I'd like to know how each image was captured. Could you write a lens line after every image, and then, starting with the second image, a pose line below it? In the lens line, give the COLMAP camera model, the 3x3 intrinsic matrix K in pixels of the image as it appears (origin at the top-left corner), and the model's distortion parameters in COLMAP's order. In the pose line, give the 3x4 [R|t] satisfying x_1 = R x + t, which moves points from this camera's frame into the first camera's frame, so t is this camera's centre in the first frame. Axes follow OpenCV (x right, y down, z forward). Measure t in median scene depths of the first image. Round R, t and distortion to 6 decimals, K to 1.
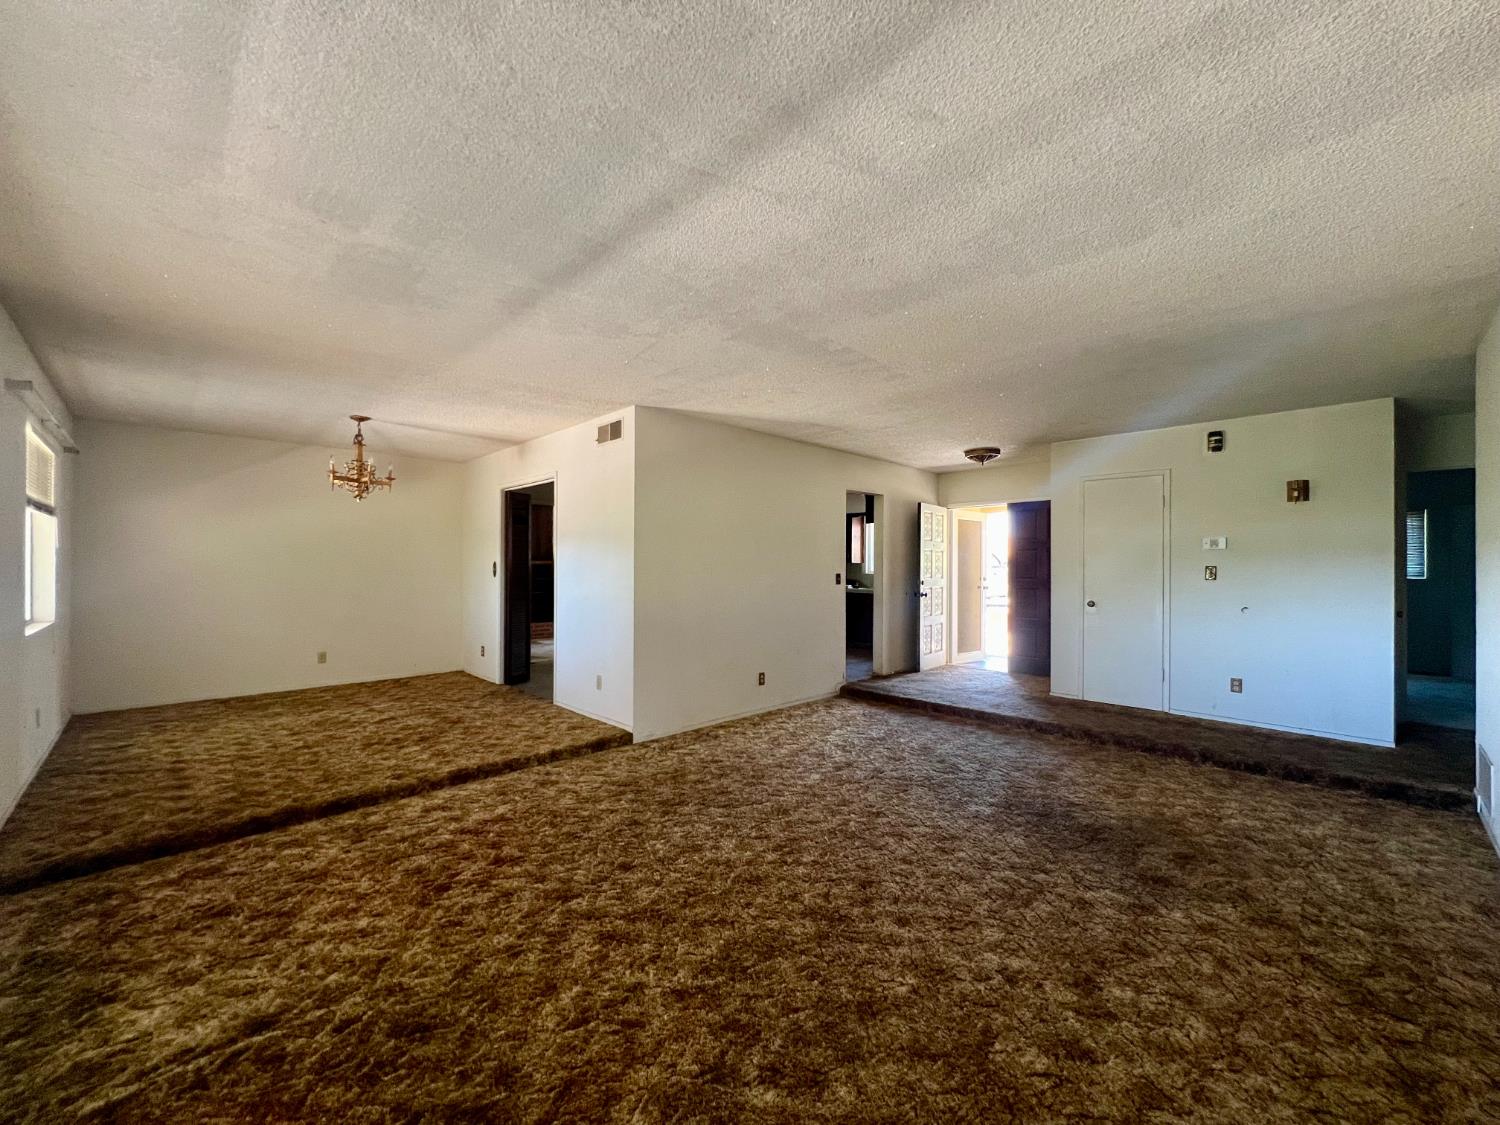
lens RADIAL K [[603.1, 0, 752.1], [0, 603.1, 563.9], [0, 0, 1]] dist [-0.000105, 0.000495]
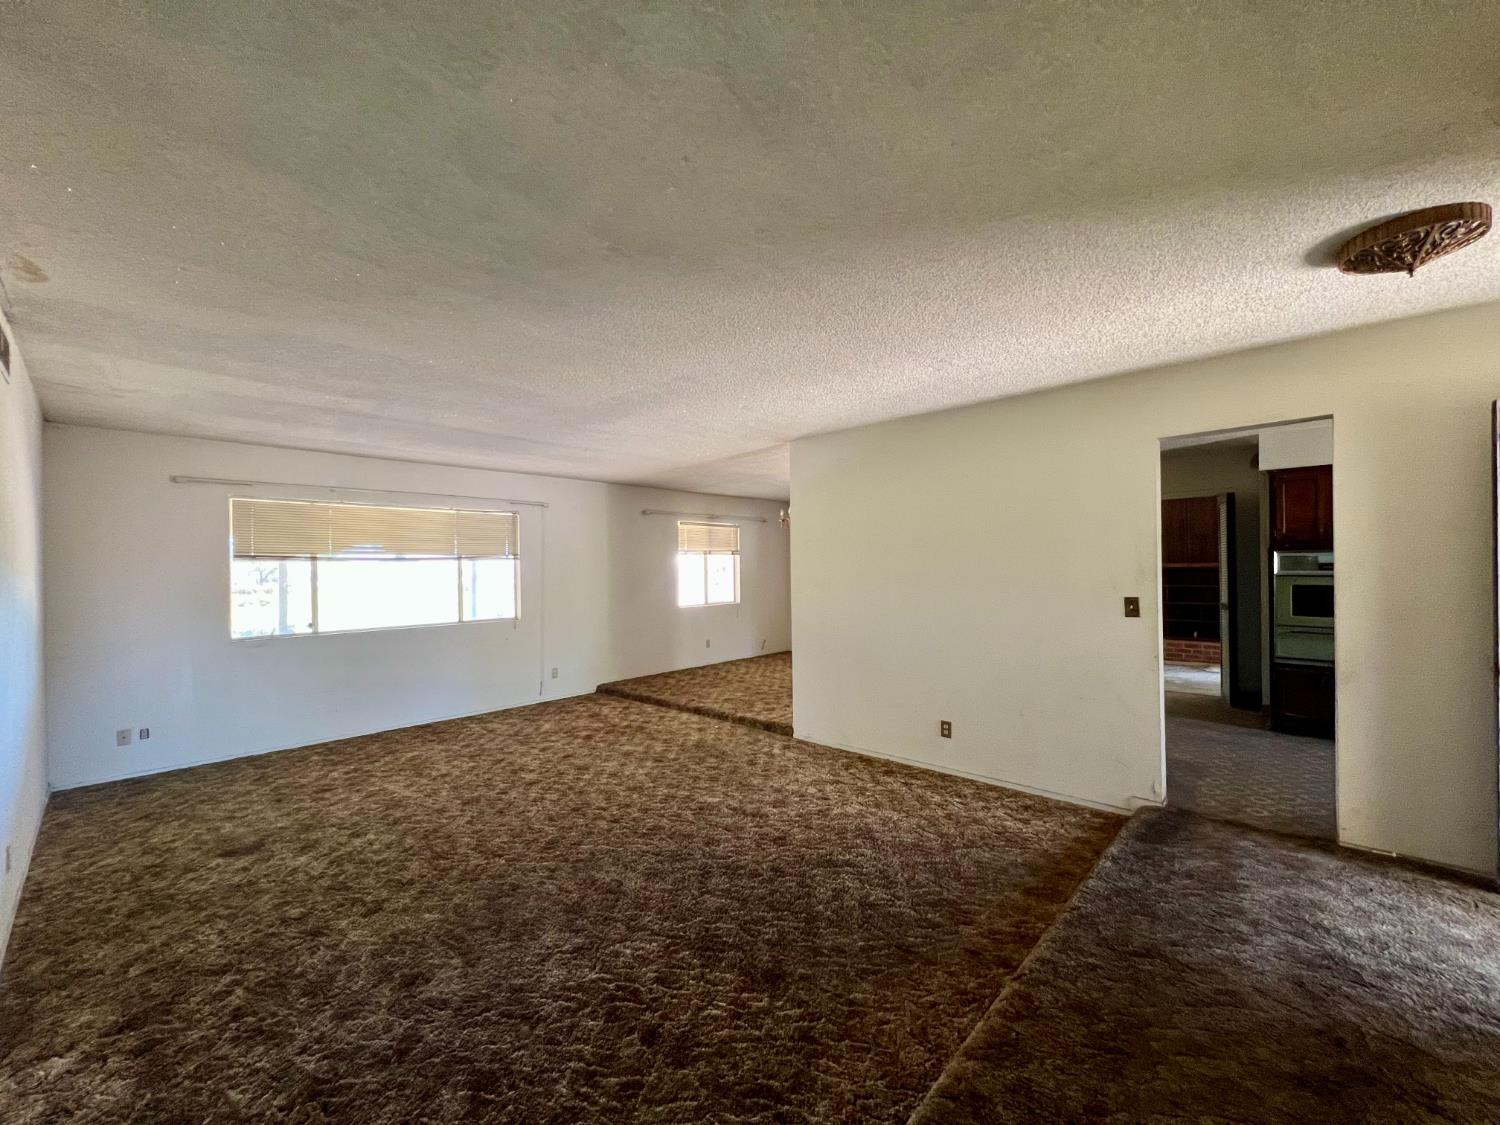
lens RADIAL K [[603.1, 0, 752.1], [0, 603.1, 563.9], [0, 0, 1]] dist [-0.000105, 0.000495]
pose [[0.041710, -0.012087, -0.999057, 1.033436], [0.017406, 0.999784, -0.011369, -0.021735], [0.998978, -0.016915, 0.041912, 0.961474]]
